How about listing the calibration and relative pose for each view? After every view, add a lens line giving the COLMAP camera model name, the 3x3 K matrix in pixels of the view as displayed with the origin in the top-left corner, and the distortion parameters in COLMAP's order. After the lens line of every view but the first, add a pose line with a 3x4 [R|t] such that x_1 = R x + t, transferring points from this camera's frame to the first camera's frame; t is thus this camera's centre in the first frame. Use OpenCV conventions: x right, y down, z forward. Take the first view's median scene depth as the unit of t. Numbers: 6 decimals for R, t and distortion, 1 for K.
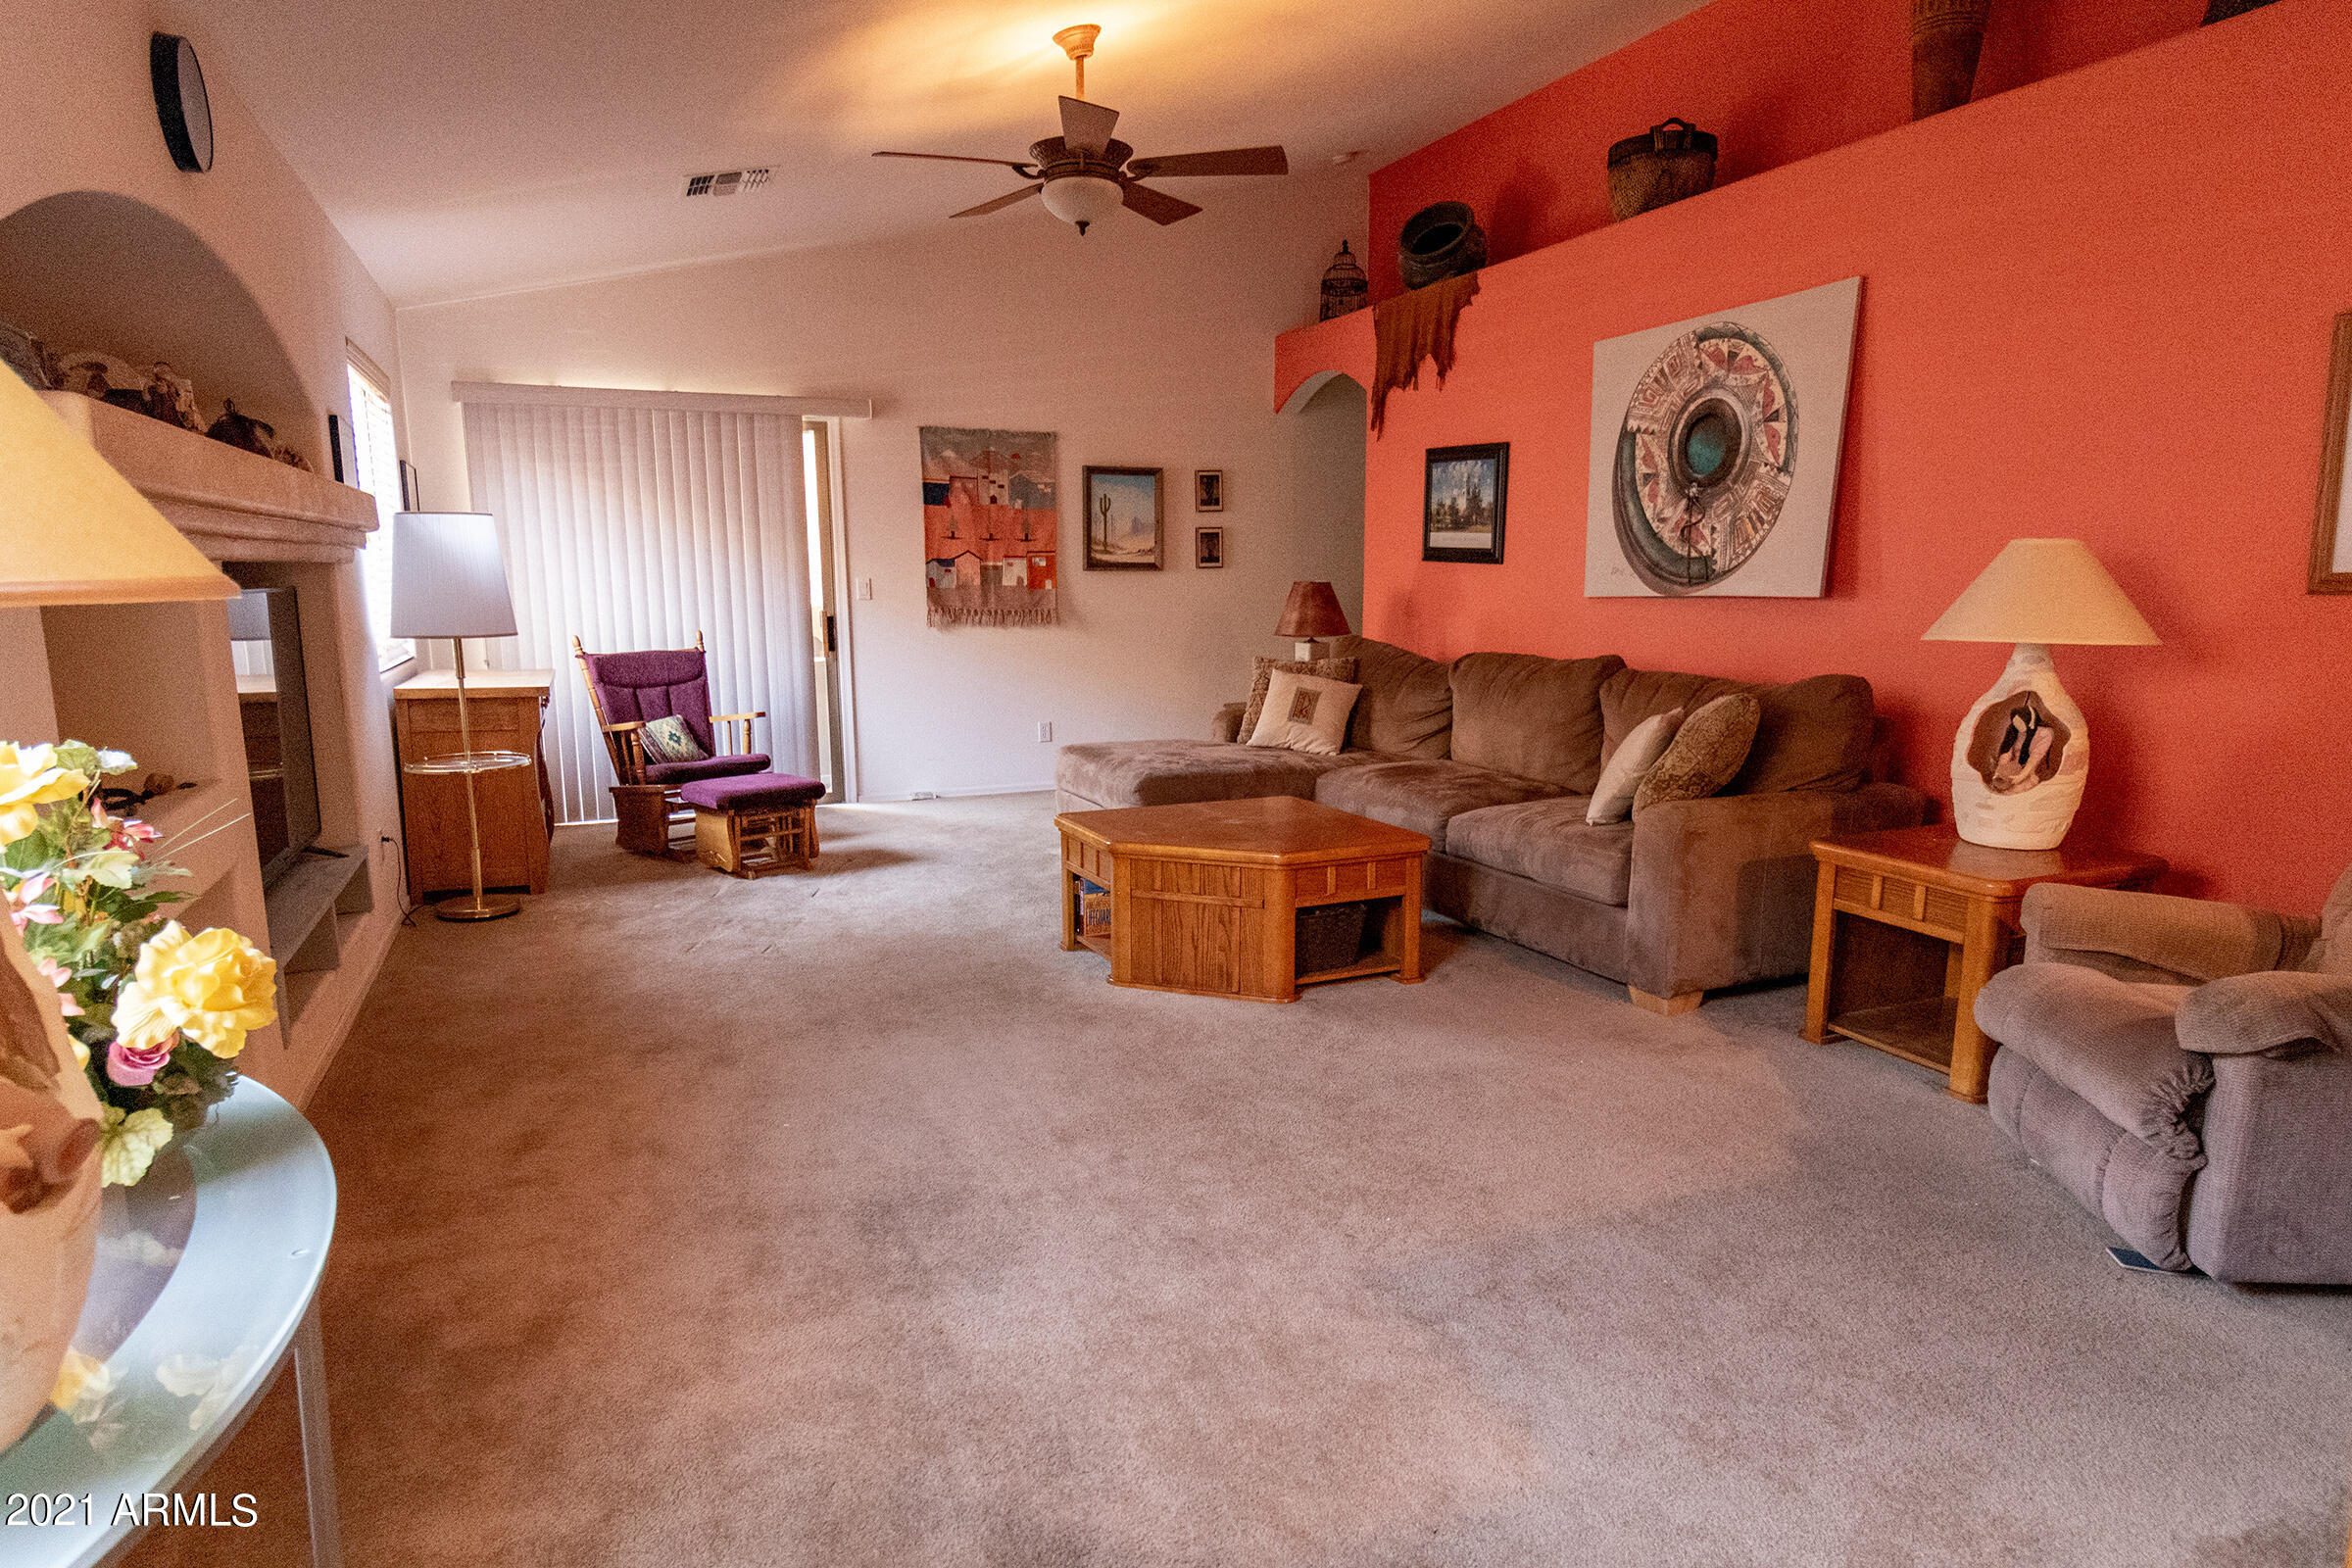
lens RADIAL K [[1368.3, 0, 1176.2], [0, 1368.3, 809.3], [0, 0, 1]] dist [-0.000728, 0.000135]
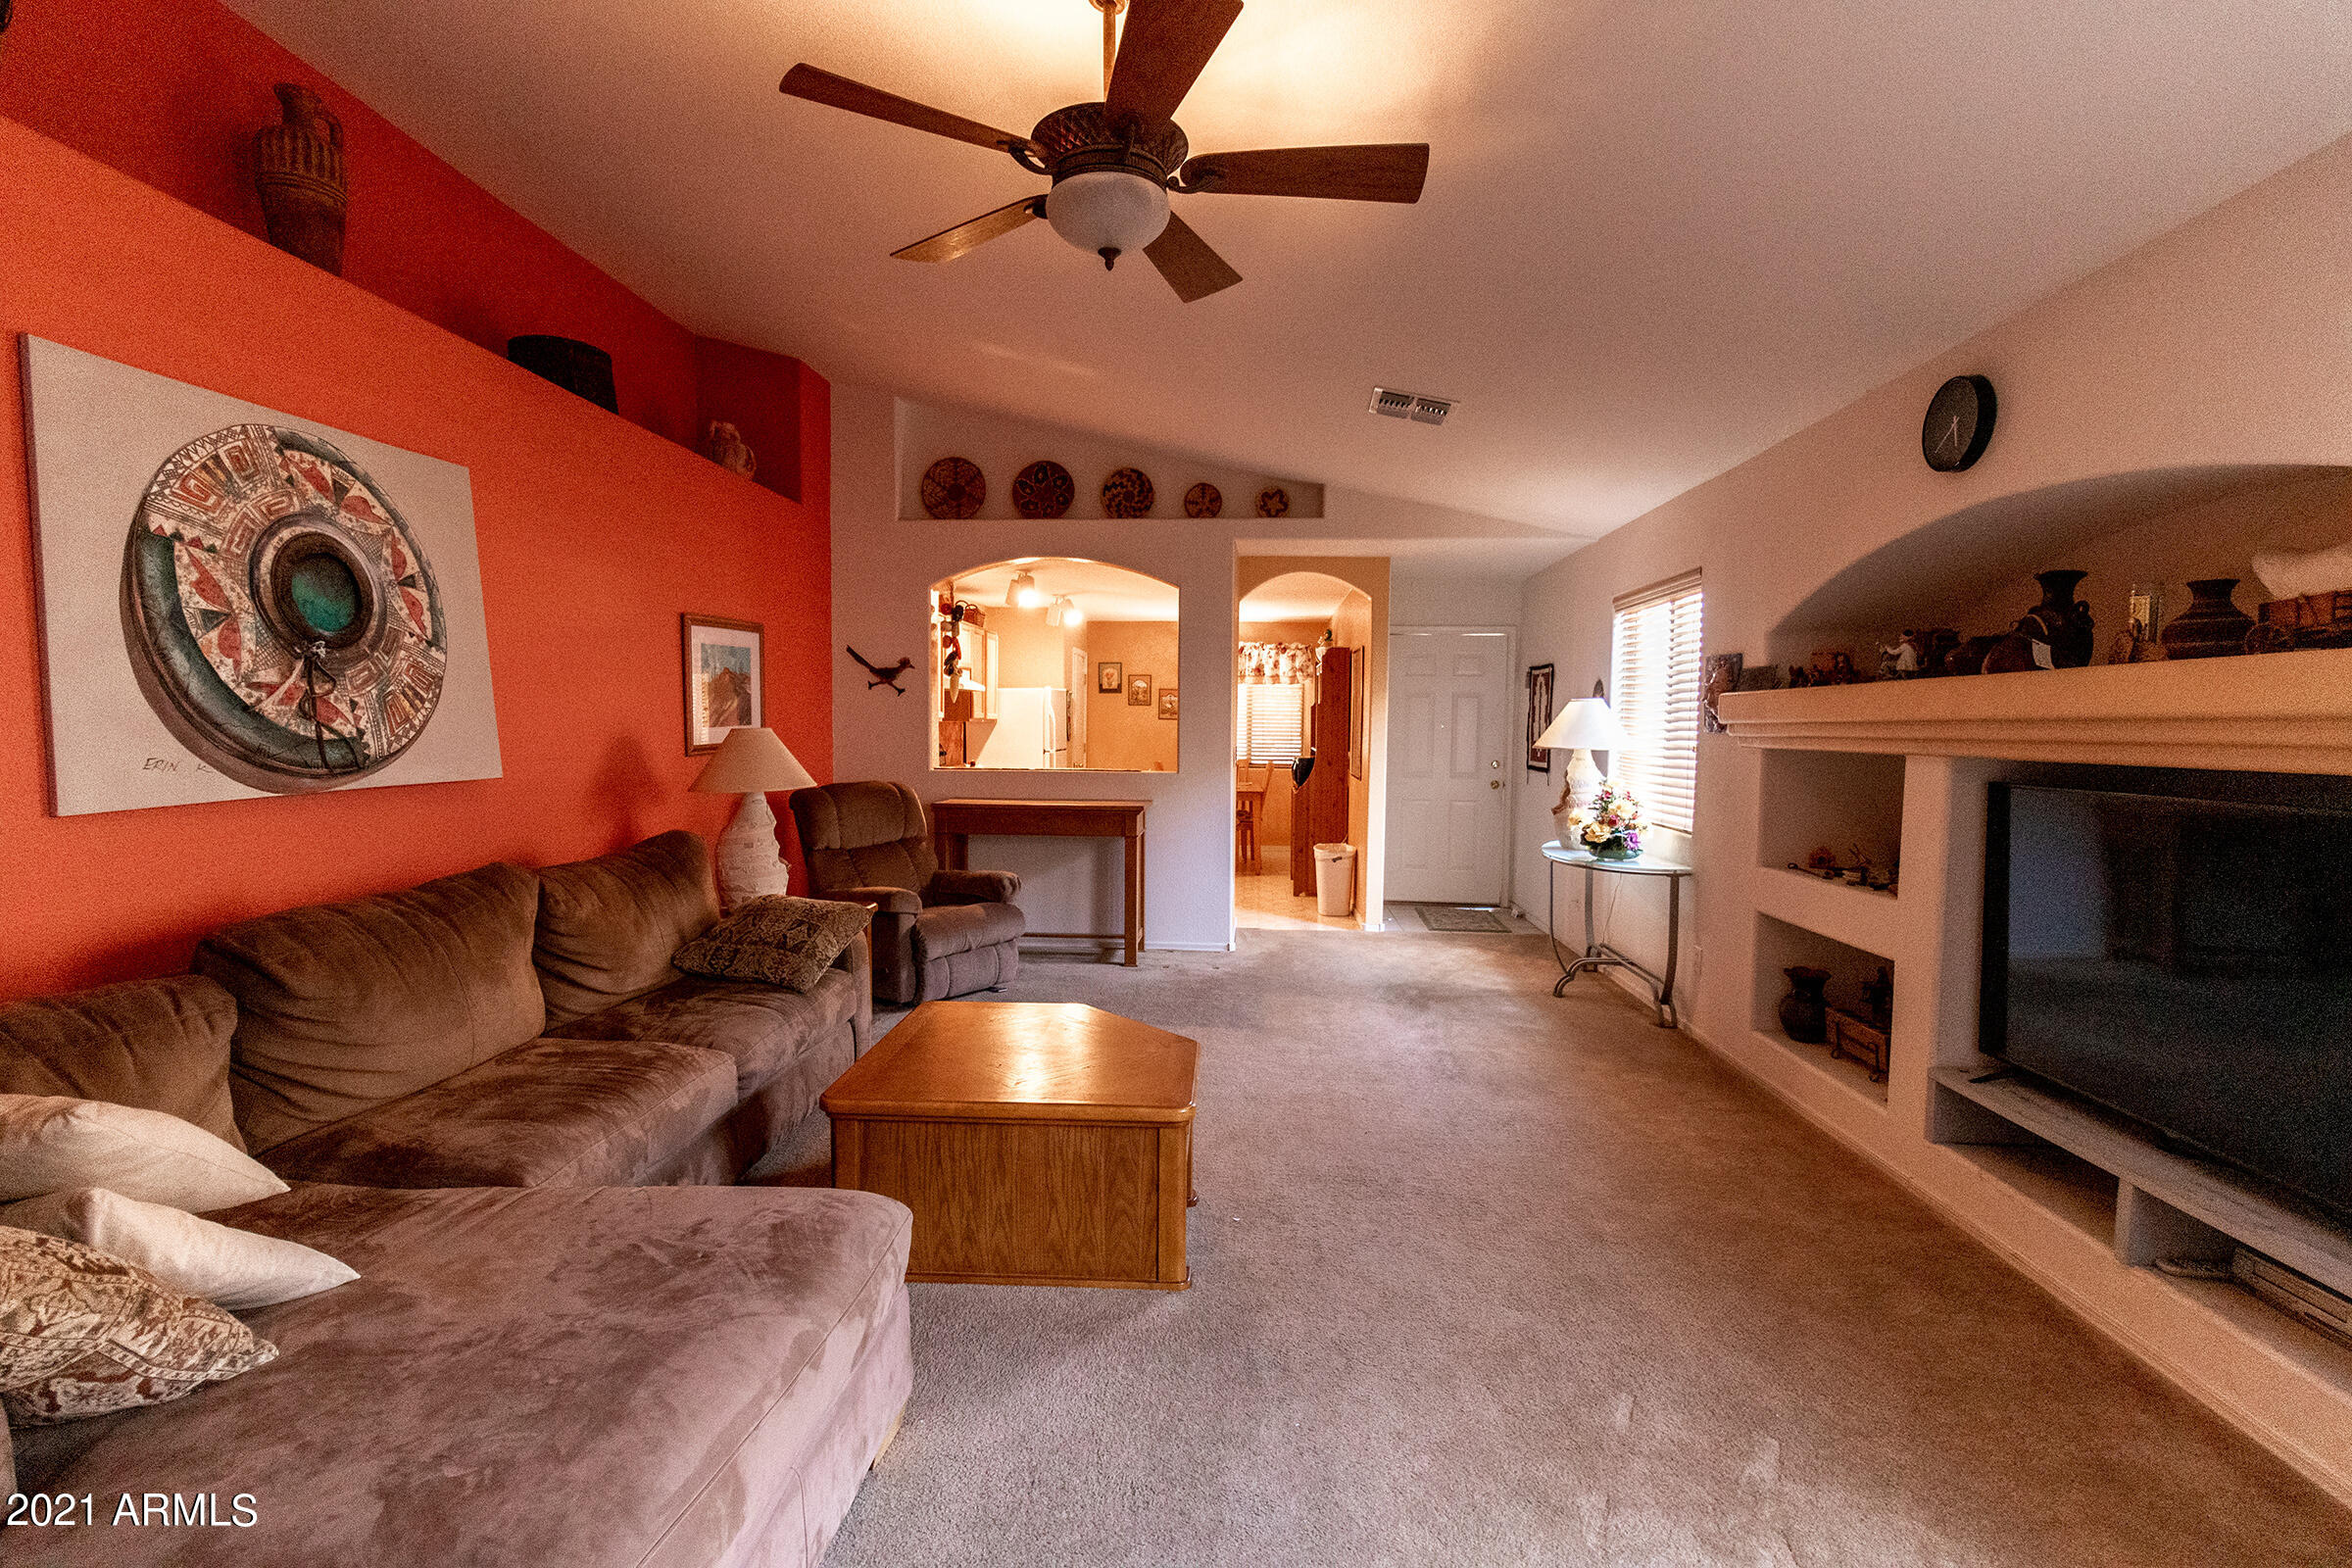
lens RADIAL K [[1079.1, 0, 1190.3], [0, 1079.1, 788.9], [0, 0, 1]] dist [-0.000595, 0.000671]
pose [[-0.892629, -0.032196, 0.449641, -0.295103], [0.072006, 0.974456, 0.212721, -0.241369], [-0.445004, 0.222258, -0.867509, 1.265110]]
